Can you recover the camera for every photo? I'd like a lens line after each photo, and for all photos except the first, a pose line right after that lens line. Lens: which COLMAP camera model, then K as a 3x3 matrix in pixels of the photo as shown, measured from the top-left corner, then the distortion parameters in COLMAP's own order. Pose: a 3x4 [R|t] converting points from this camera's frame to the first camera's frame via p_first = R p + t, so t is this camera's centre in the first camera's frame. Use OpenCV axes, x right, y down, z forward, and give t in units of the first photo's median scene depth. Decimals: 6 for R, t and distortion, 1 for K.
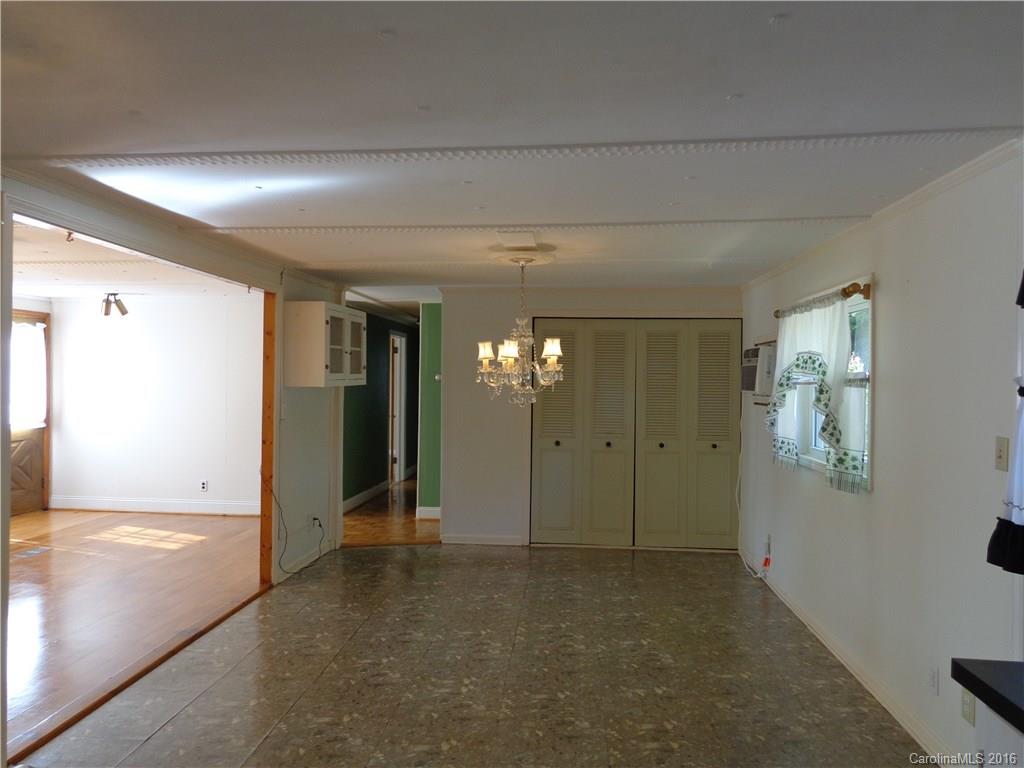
lens RADIAL K [[717.3, 0, 510.1], [0, 717.3, 385.2], [0, 0, 1]] dist [-0.002154, 0.000961]
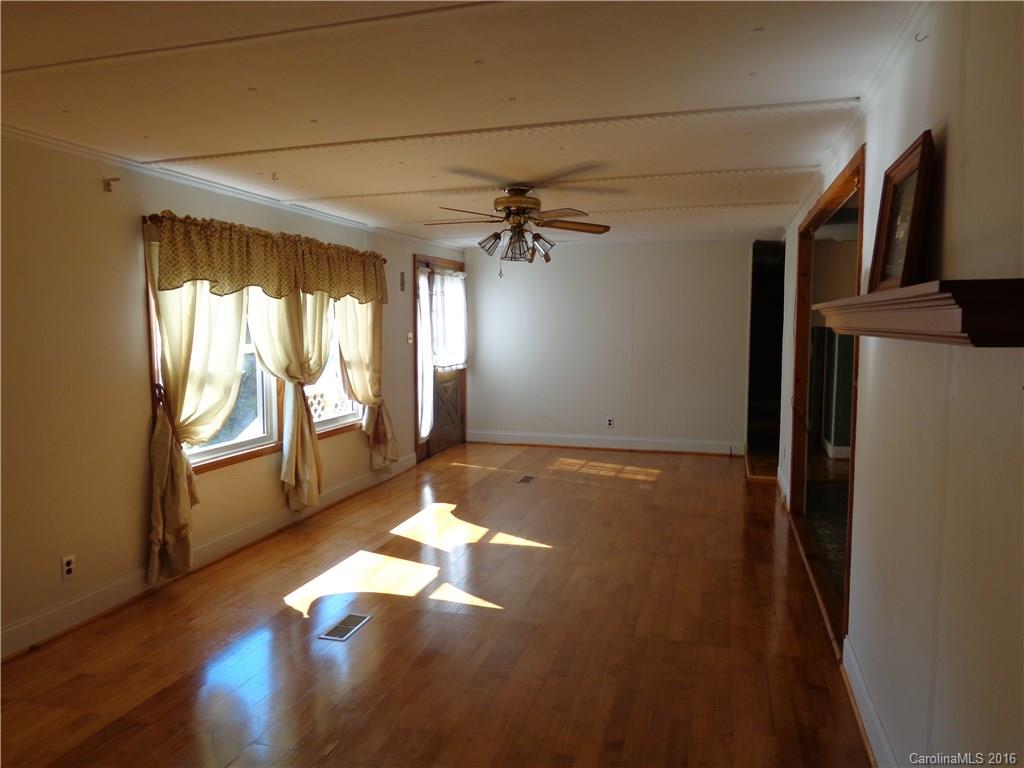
lens RADIAL K [[717.3, 0, 512.3], [0, 717.3, 382.5], [0, 0, 1]] dist [-0.002154, 0.000961]
pose [[0.980711, 0.000992, -0.195459, -0.366286], [0.014419, 0.996895, 0.077410, -0.002678], [0.194929, -0.078735, 0.977652, -0.059680]]
